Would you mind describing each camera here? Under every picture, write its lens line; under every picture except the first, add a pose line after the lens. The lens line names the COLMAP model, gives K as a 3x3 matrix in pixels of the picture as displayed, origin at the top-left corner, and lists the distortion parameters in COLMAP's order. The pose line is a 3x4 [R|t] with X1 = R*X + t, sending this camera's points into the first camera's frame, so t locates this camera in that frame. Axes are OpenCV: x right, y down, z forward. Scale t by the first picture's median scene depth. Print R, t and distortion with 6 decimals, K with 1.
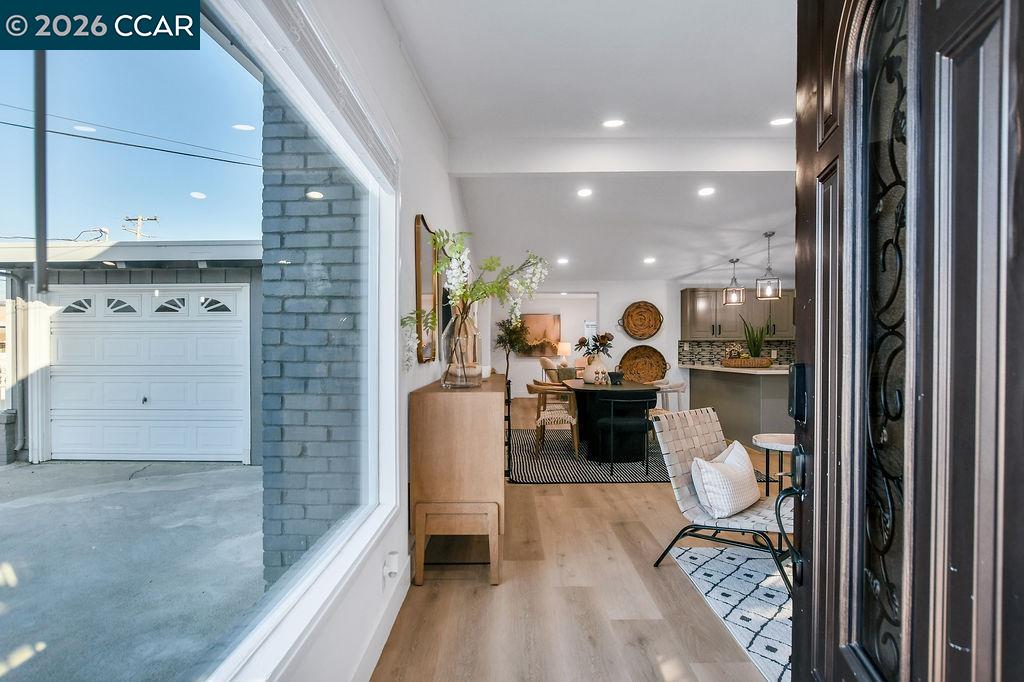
lens RADIAL K [[503.2, 0, 509.5], [0, 503.2, 355.6], [0, 0, 1]] dist [-0.000160, -0.000059]
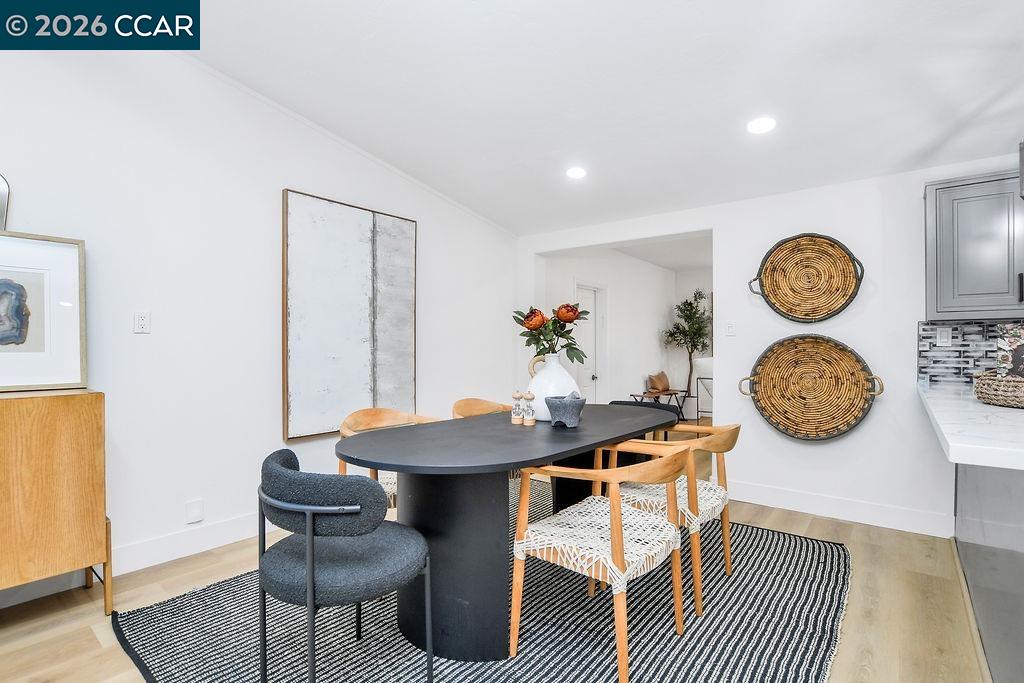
lens RADIAL K [[488.4, 0, 497.2], [0, 488.4, 346.4], [0, 0, 1]] dist [-0.022031, 0.000225]
pose [[0.774072, 0.003063, -0.633090, 0.320371], [-0.010309, 0.999917, -0.007767, -0.004249], [0.633014, 0.012539, 0.774039, 0.498541]]
